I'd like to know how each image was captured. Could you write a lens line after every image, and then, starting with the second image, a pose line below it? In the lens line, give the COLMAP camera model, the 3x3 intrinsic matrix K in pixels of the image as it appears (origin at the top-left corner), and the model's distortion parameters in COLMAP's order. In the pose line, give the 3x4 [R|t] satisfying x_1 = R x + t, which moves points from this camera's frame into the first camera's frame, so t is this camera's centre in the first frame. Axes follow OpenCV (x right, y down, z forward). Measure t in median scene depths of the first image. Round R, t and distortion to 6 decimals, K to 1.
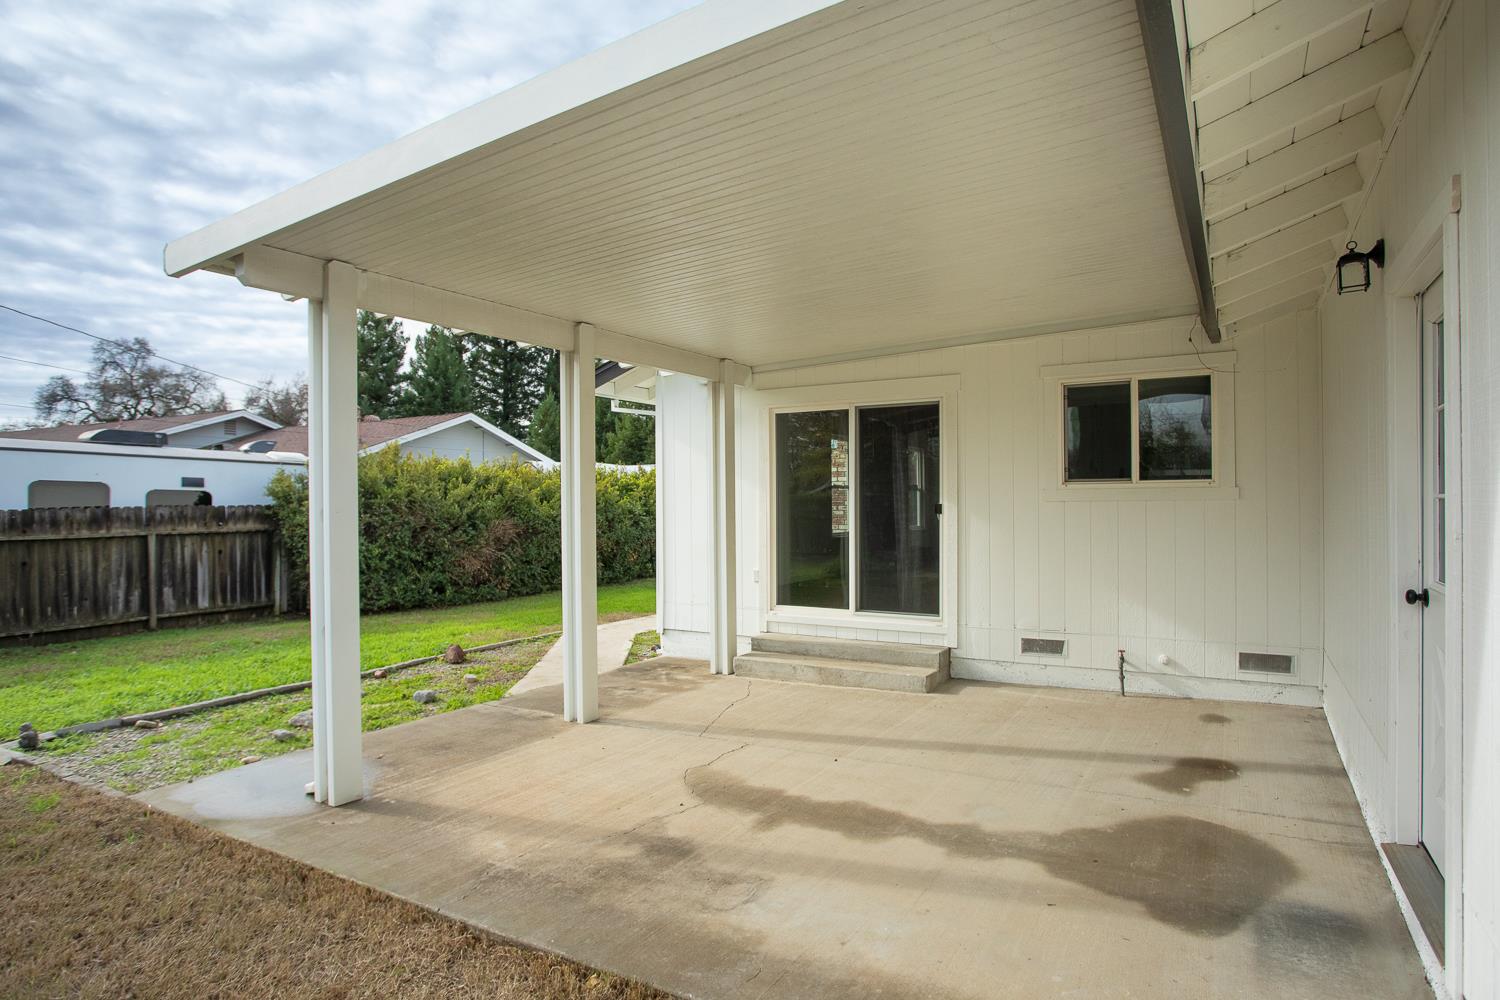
lens RADIAL K [[653.4, 0, 754.1], [0, 653.4, 501.6], [0, 0, 1]] dist [0.000359, 0.000171]
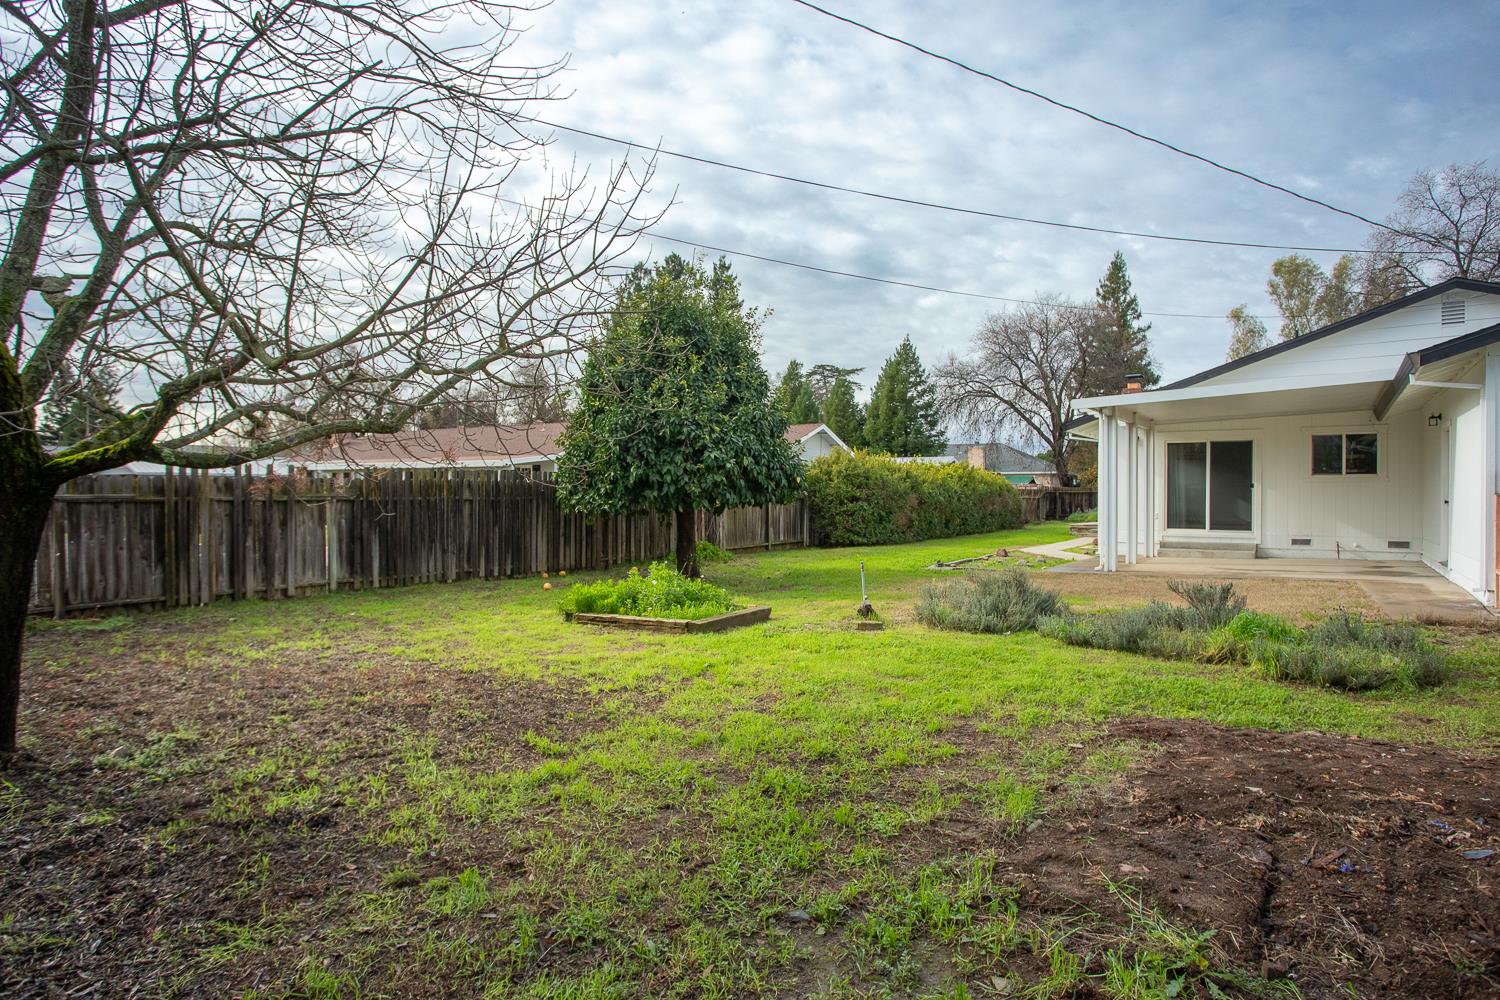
lens RADIAL K [[706.9, 0, 754.0], [0, 706.9, 505.7], [0, 0, 1]] dist [0.006321, 0.001313]
pose [[0.999256, 0.009587, -0.037348, -1.400971], [-0.009057, 0.999856, 0.014356, 0.062420], [0.037480, -0.014007, 0.999199, -1.605605]]
